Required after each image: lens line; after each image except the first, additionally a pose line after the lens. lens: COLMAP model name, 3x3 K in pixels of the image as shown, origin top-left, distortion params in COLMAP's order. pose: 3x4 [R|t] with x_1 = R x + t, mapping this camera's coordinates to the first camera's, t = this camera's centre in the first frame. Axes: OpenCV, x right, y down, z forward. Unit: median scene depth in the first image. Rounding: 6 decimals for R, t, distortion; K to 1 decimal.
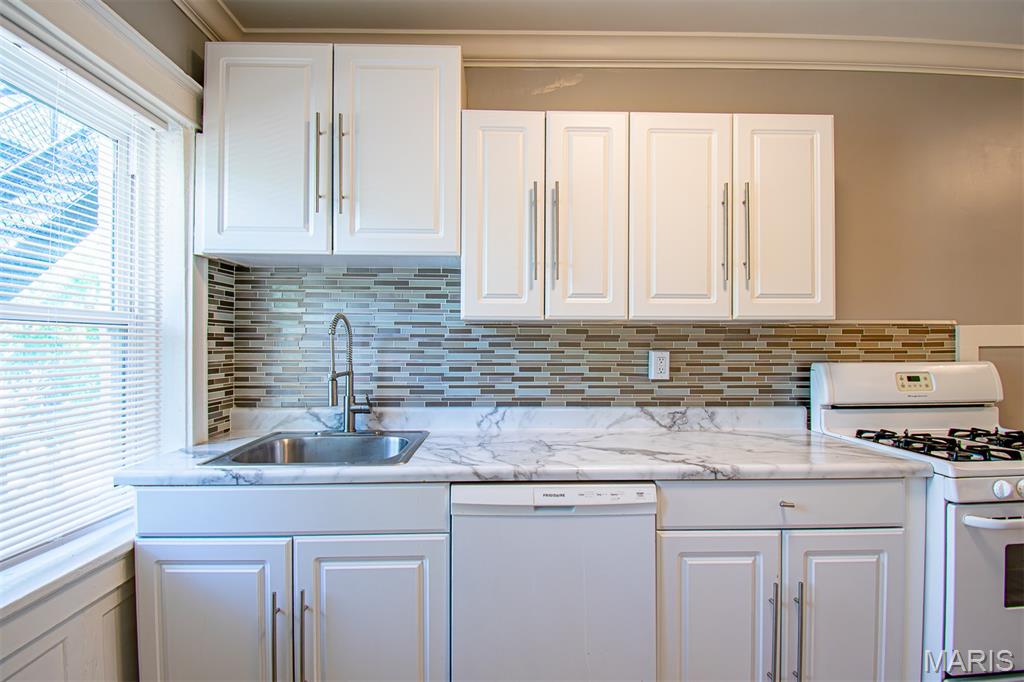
lens RADIAL K [[466.7, 0, 519.3], [0, 466.7, 339.5], [0, 0, 1]] dist [0.017935, -0.023698]
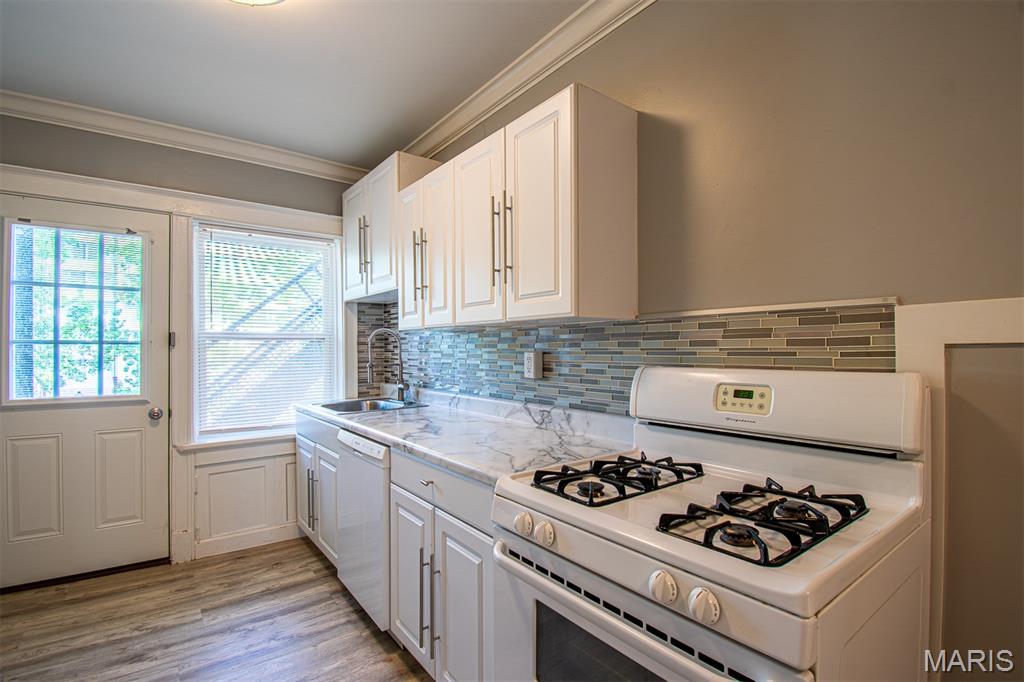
lens RADIAL K [[466.7, 0, 519.3], [0, 466.7, 339.5], [0, 0, 1]] dist [0.017935, -0.023698]
pose [[0.605727, -0.018119, -0.795467, 1.125219], [0.017443, 0.999803, -0.009491, 0.006775], [0.795482, -0.008126, 0.605923, 0.328382]]
